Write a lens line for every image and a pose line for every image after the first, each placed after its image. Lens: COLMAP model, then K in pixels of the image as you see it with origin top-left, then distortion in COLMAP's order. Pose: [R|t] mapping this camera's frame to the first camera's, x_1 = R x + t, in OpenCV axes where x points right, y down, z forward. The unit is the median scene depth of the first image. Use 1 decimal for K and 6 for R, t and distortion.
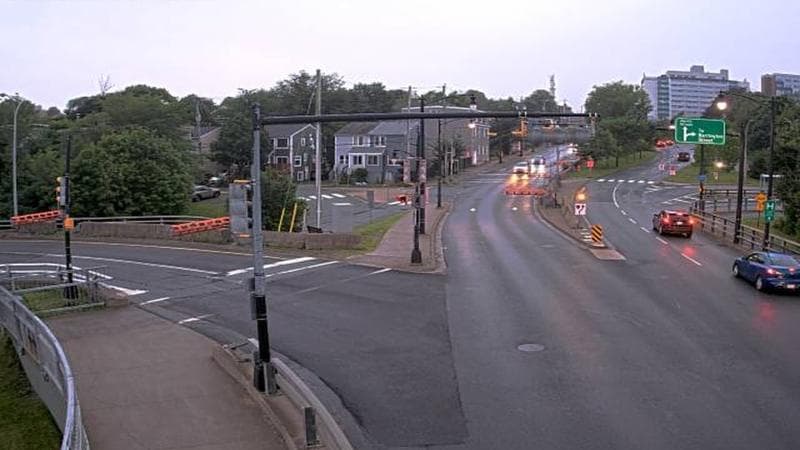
lens RADIAL K [[647.3, 0, 404.0], [0, 647.3, 220.5], [0, 0, 1]] dist [0.007032, -0.001920]
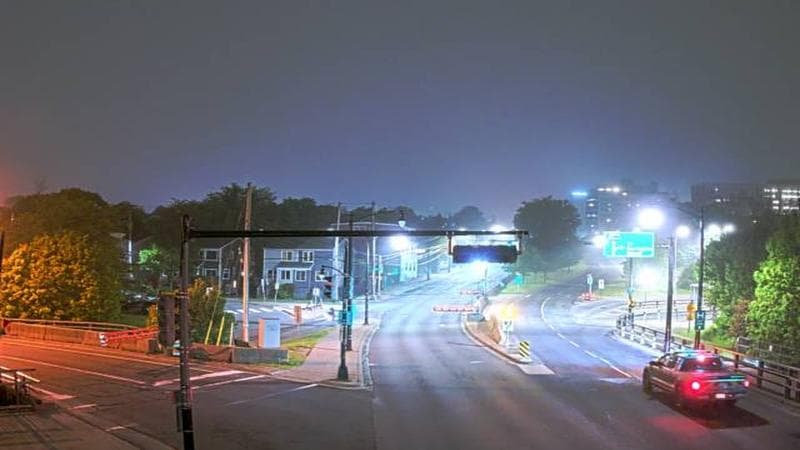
lens RADIAL K [[647.3, 0, 404.0], [0, 647.3, 220.5], [0, 0, 1]] dist [0.007032, -0.001920]
pose [[0.999607, 0.013754, 0.024423, 0.084252], [-0.012505, 0.998642, -0.050582, -0.127121], [-0.025085, 0.050257, 0.998421, -0.008170]]
